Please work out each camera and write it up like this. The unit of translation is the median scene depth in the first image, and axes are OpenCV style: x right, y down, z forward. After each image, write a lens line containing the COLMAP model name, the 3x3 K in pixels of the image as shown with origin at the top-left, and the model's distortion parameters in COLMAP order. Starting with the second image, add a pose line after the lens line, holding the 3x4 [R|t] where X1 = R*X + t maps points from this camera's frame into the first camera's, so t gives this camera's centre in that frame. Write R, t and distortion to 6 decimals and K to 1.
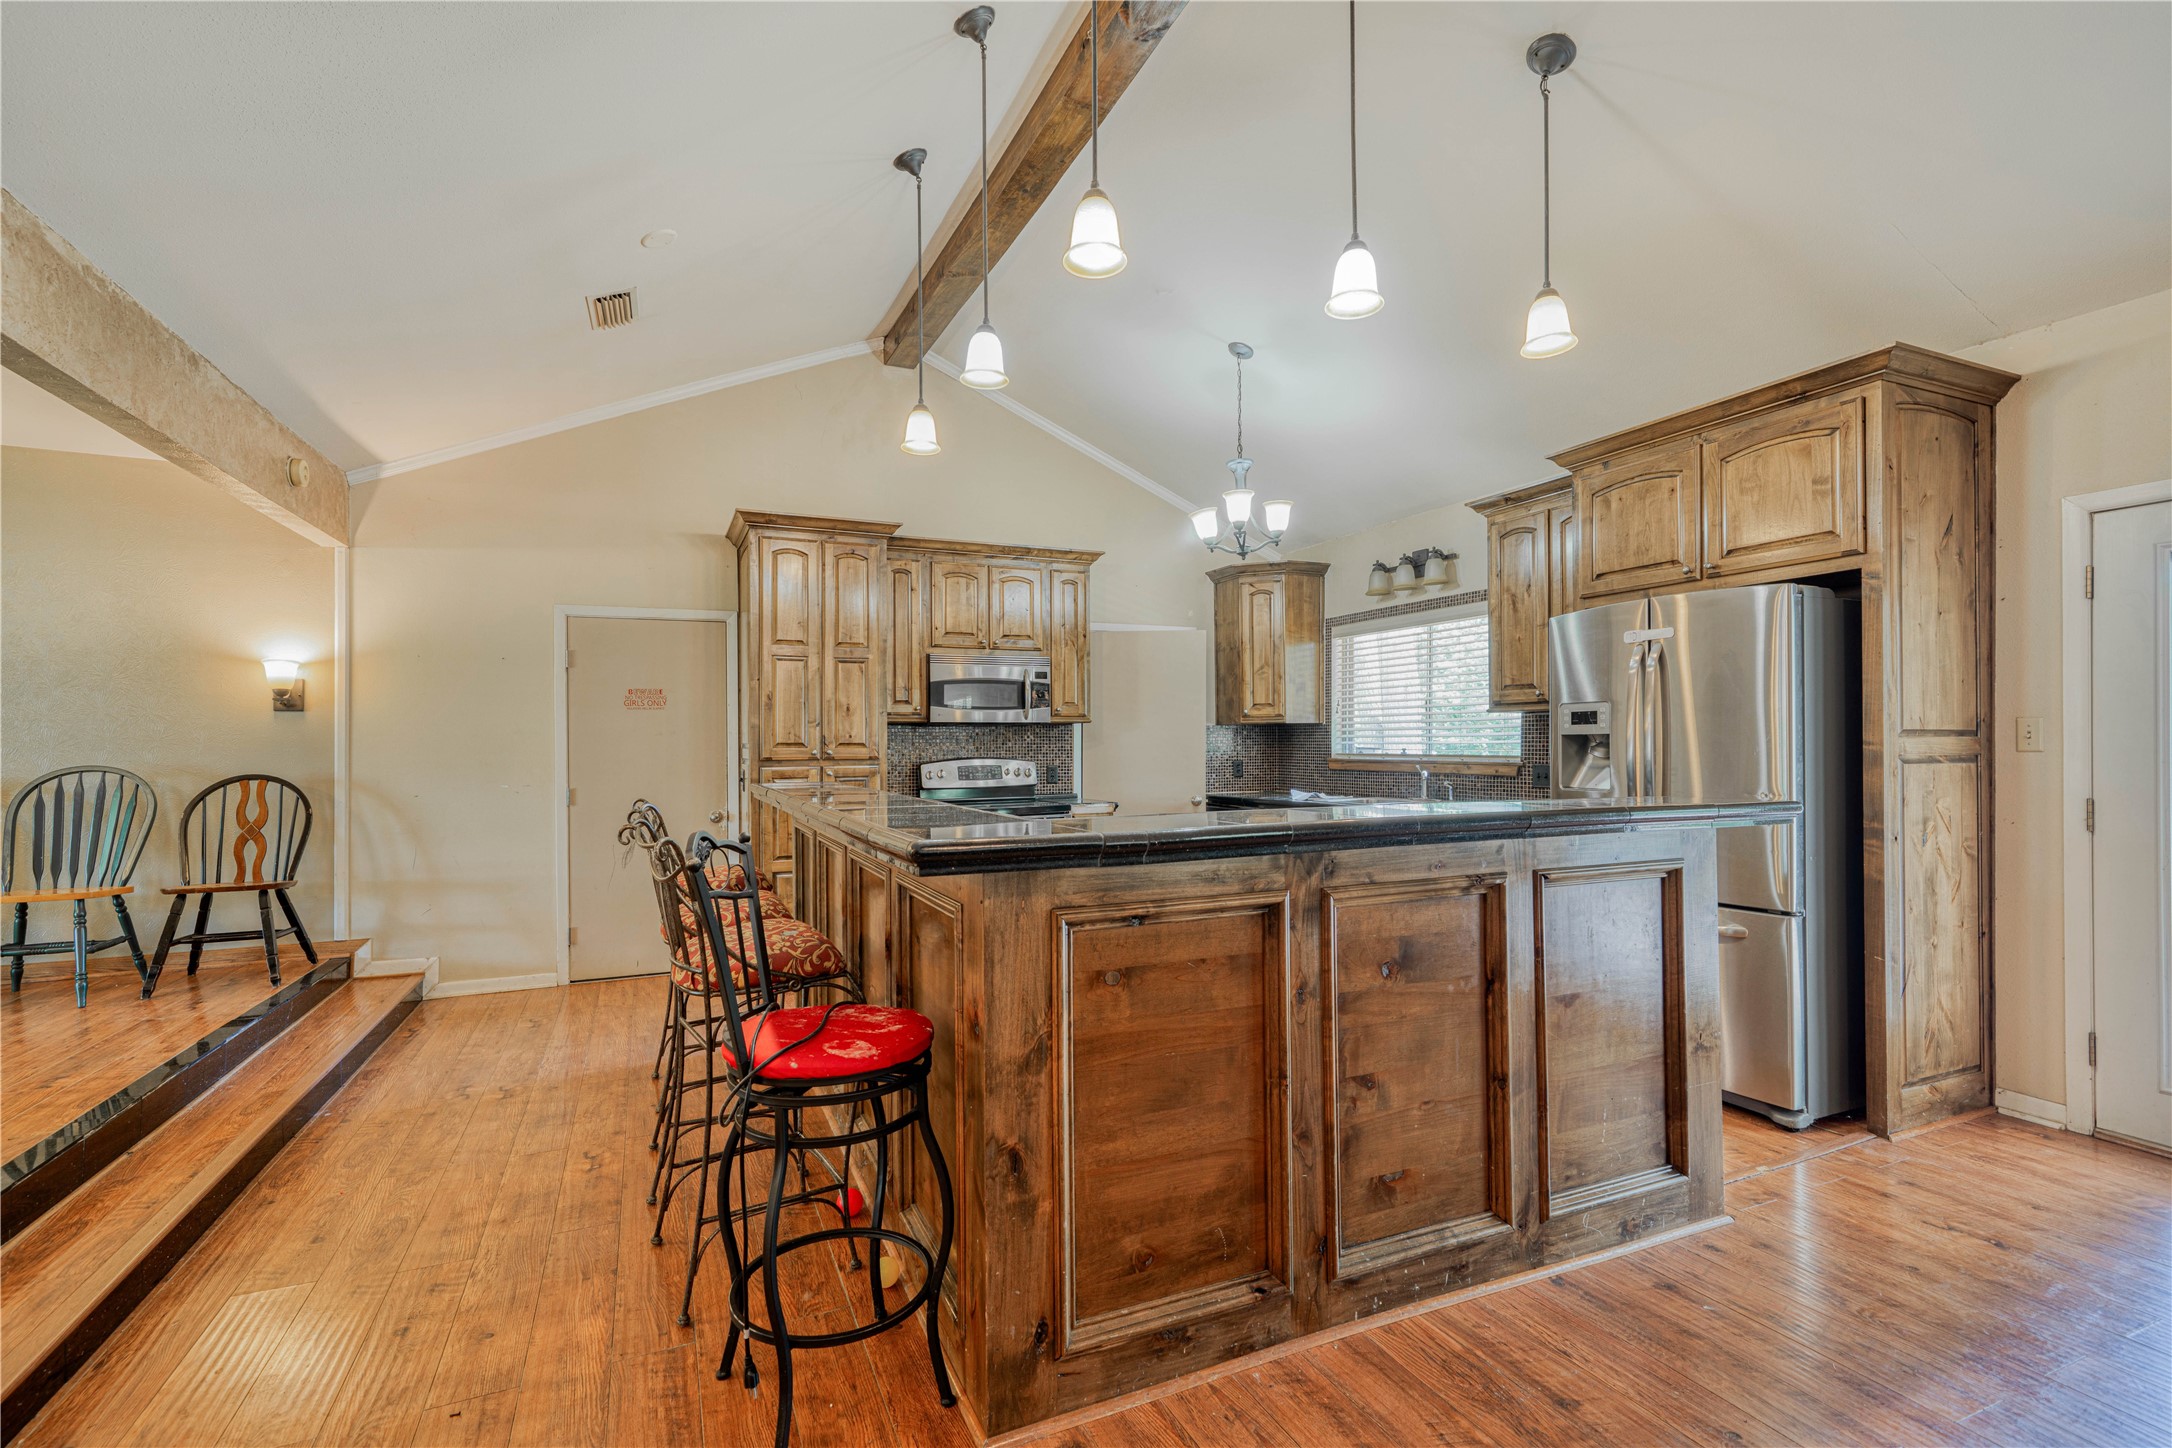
lens RADIAL K [[973.0, 0, 1085.5], [0, 973.0, 737.5], [0, 0, 1]] dist [0.009276, 0.002859]
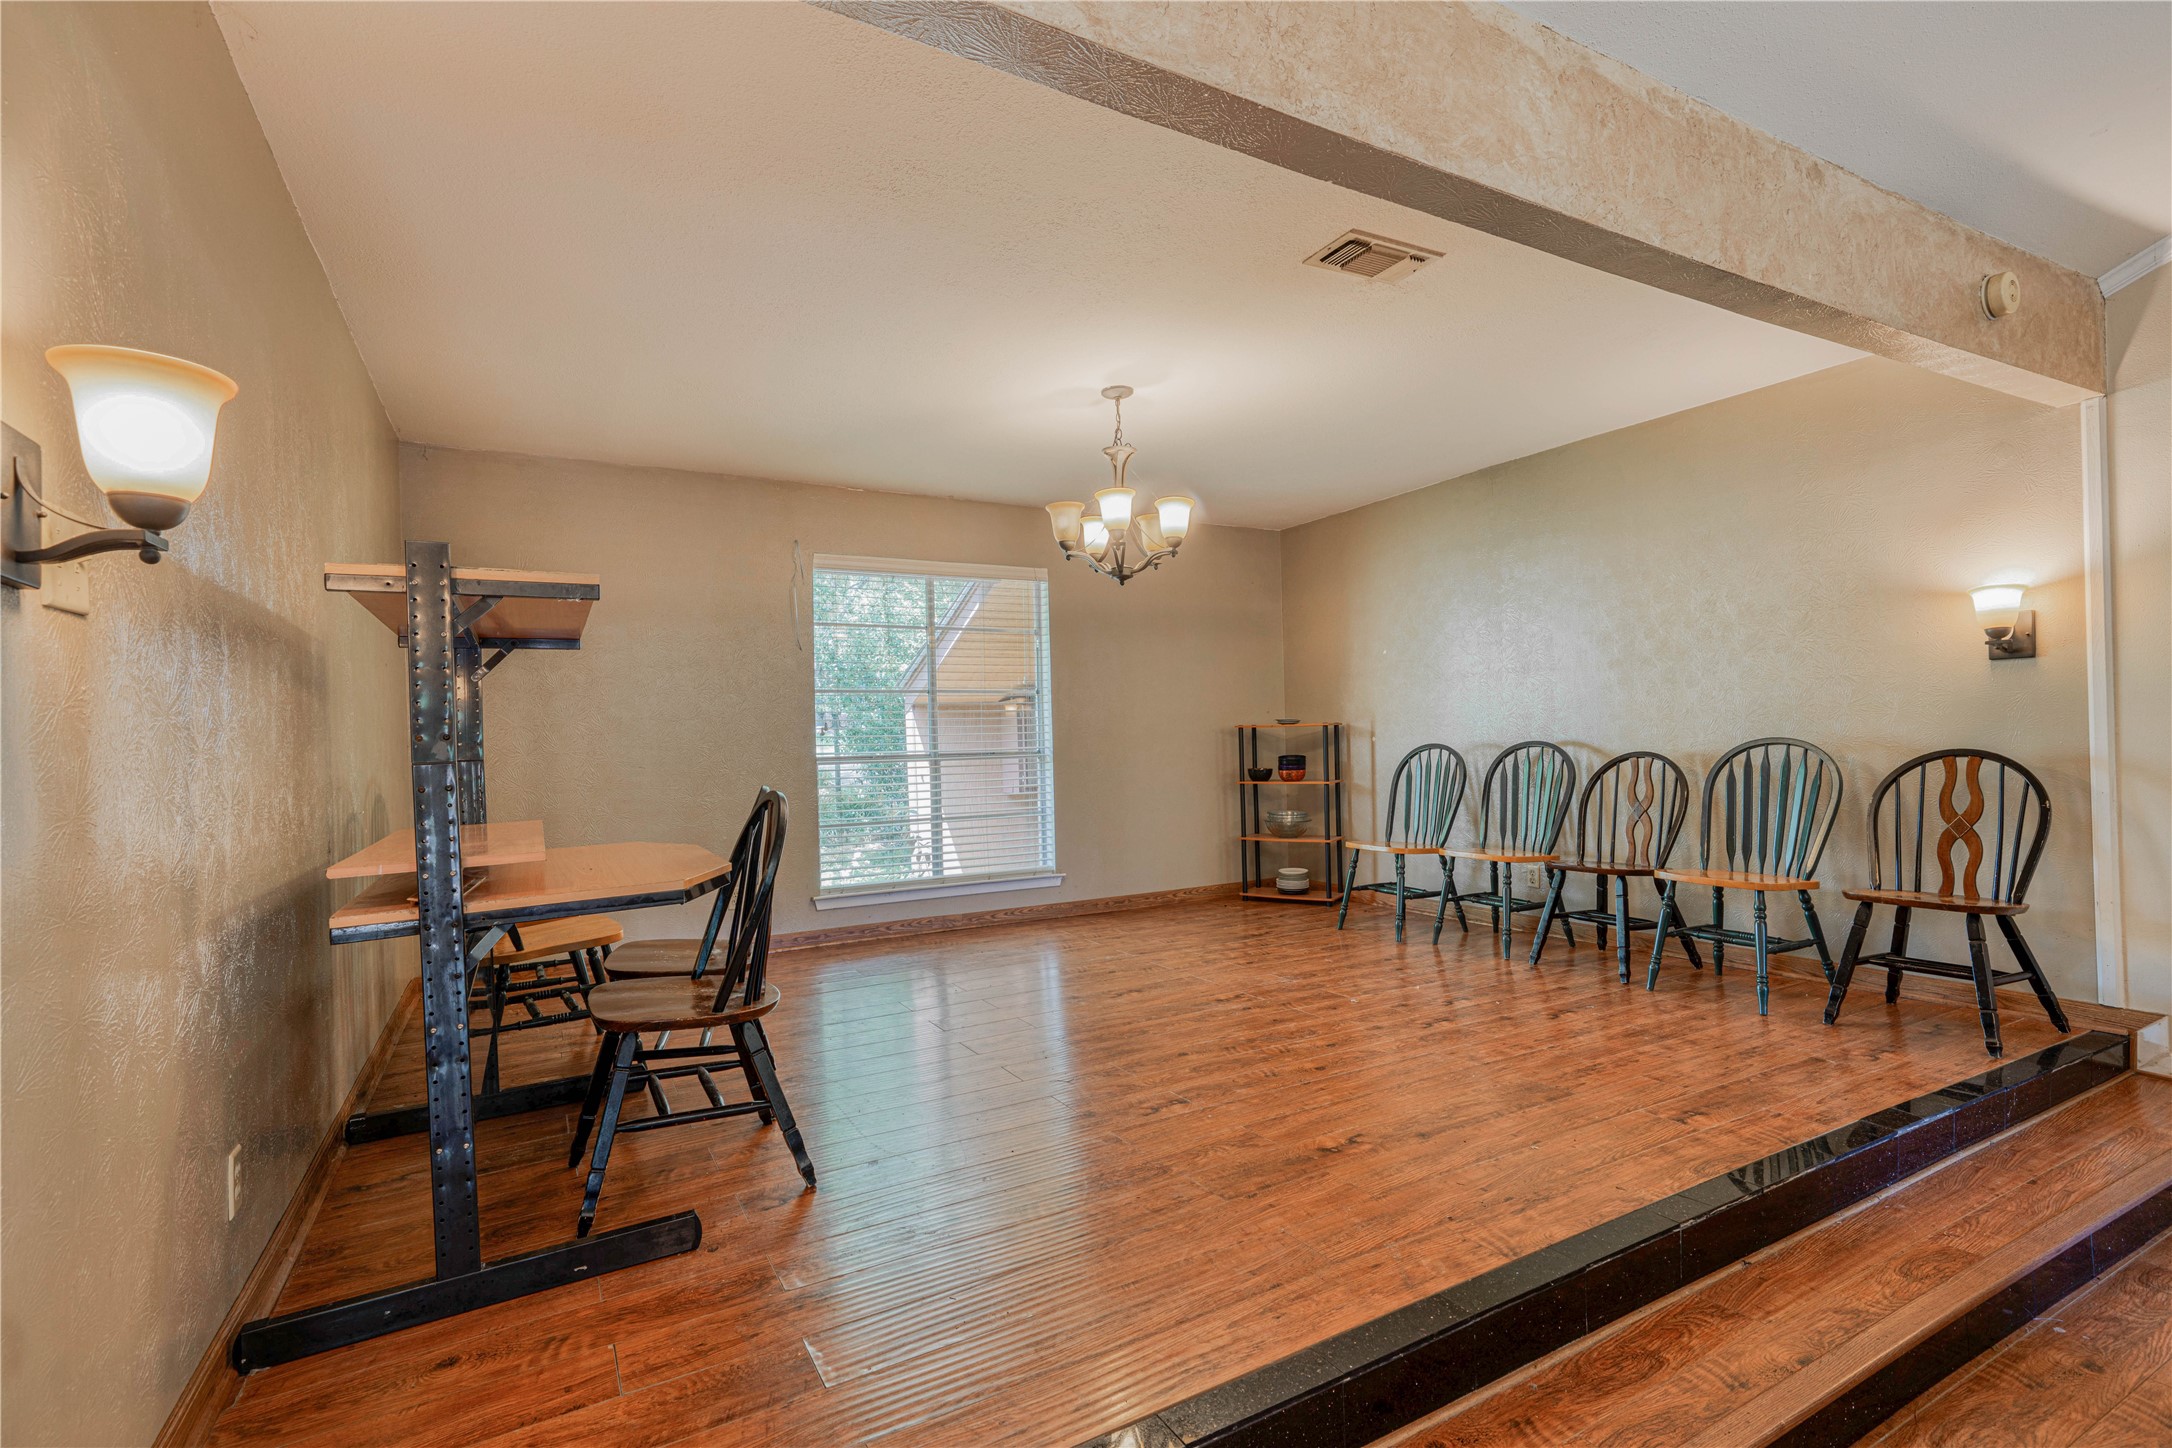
lens RADIAL K [[973.0, 0, 1101.9], [0, 973.0, 737.2], [0, 0, 1]] dist [0.009276, 0.002859]
pose [[0.089345, -0.002514, -0.995998, -0.193227], [0.034784, 0.999395, 0.000598, 0.006995], [0.995393, -0.034698, 0.089378, 0.323715]]
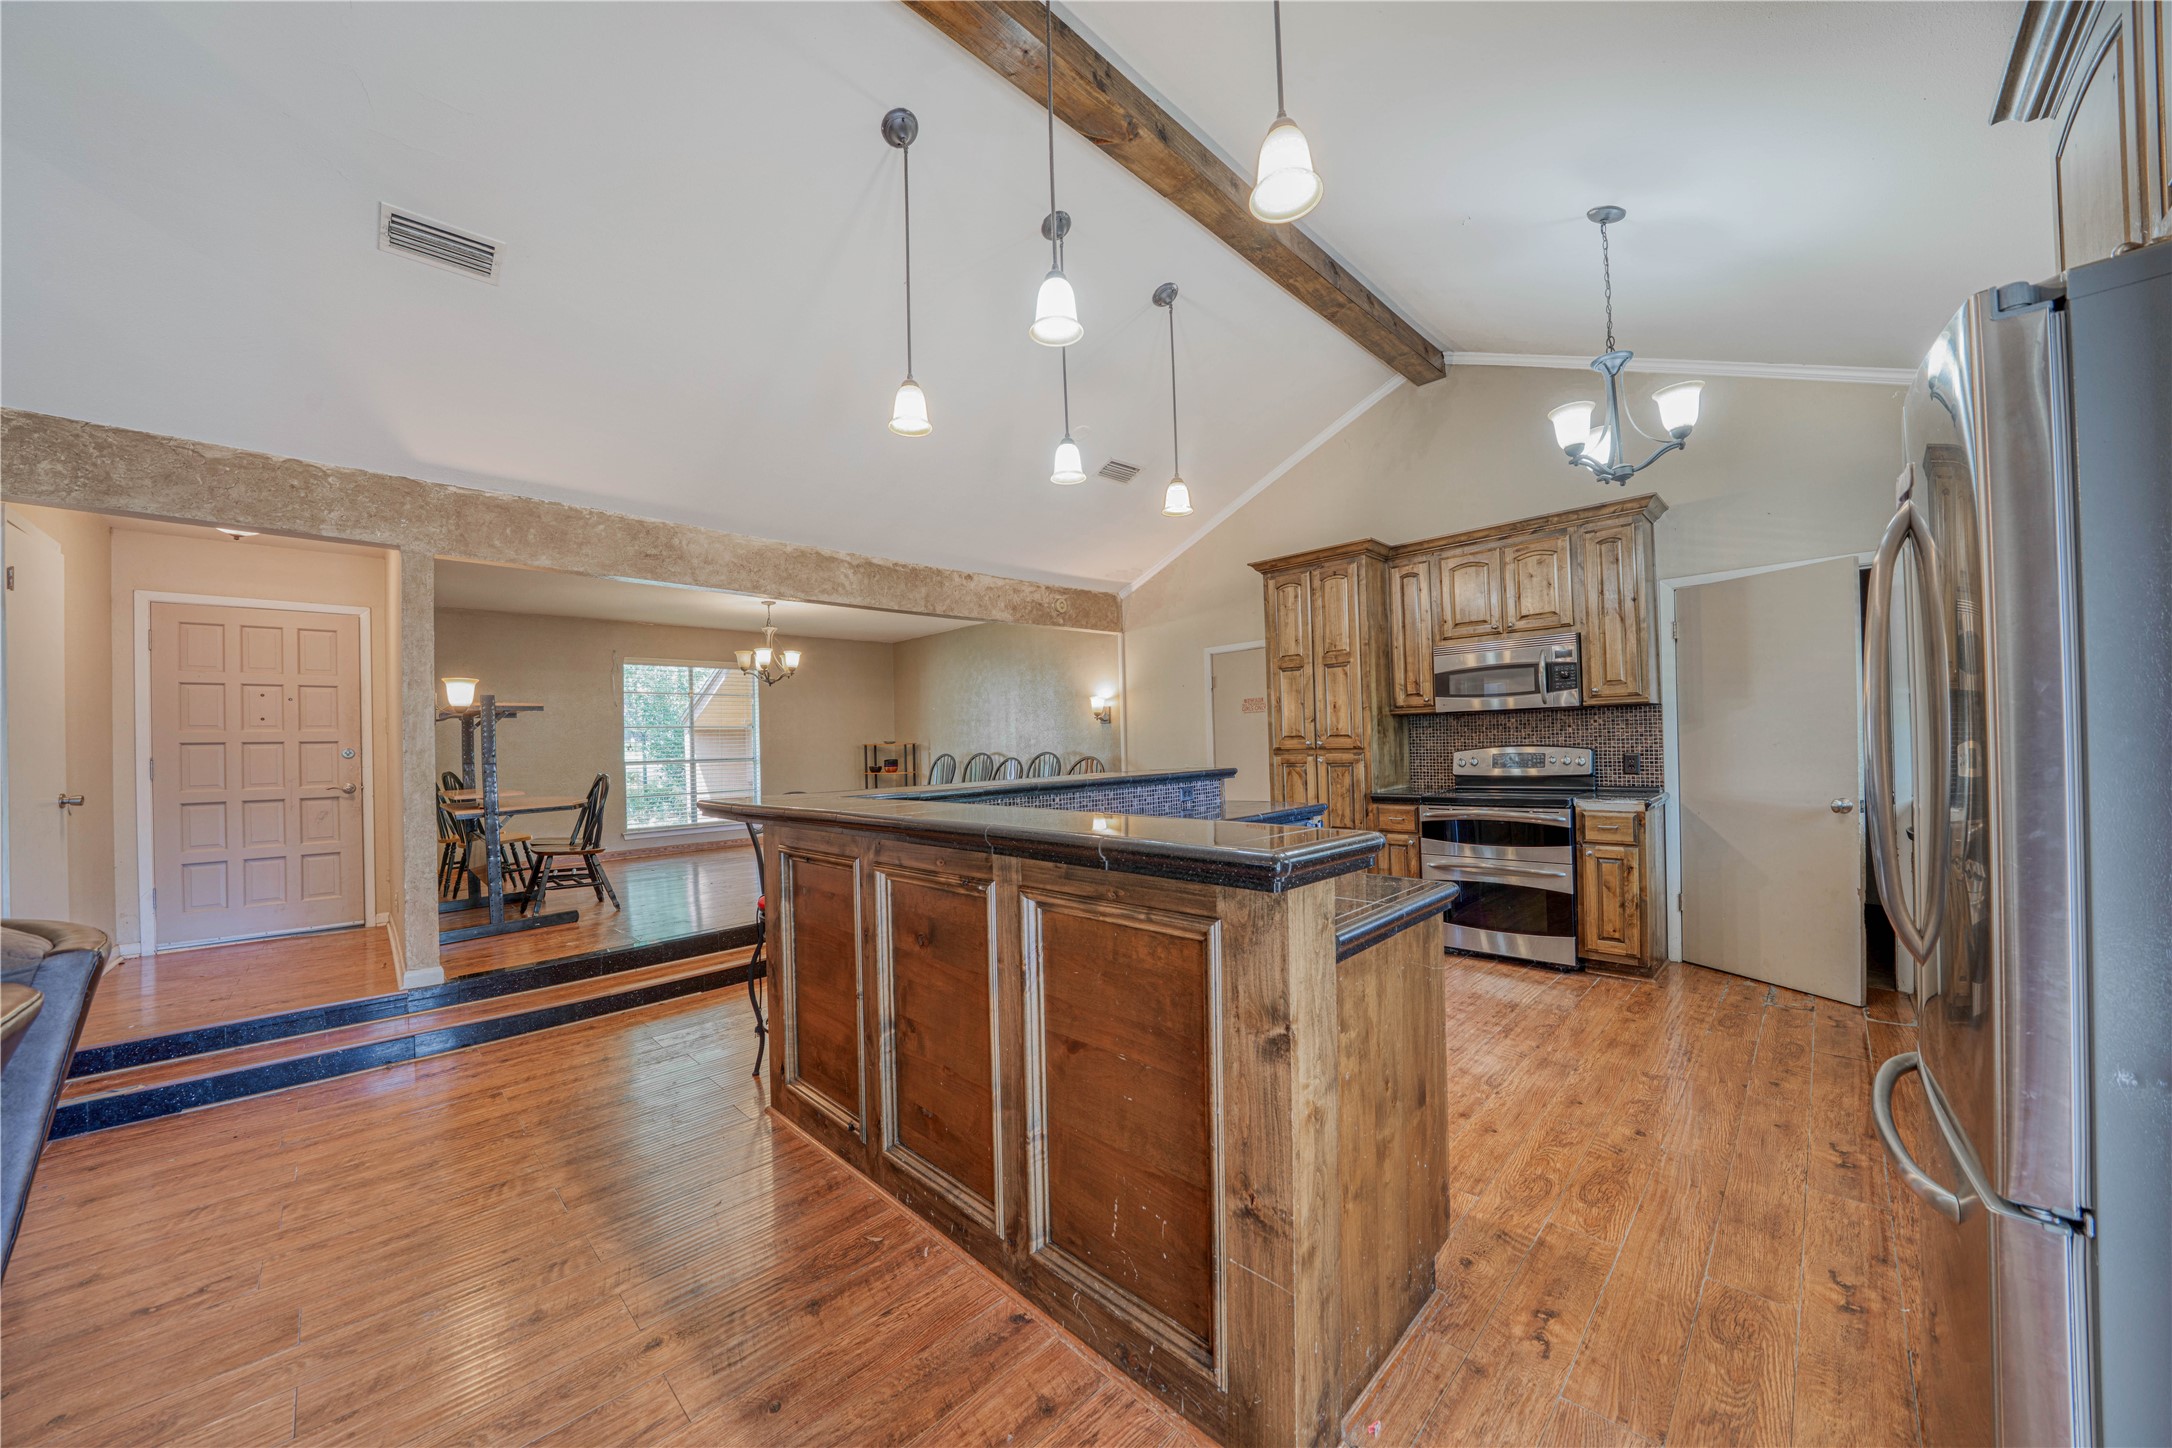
lens RADIAL K [[756.8, 0, 1090.6], [0, 756.8, 738.3], [0, 0, 1]] dist [-0.026515, 0.002069]
pose [[0.343554, -0.009167, -0.939088, 0.661269], [0.033340, 0.999441, 0.002441, -0.003144], [0.938541, -0.032148, 0.343668, 0.514577]]
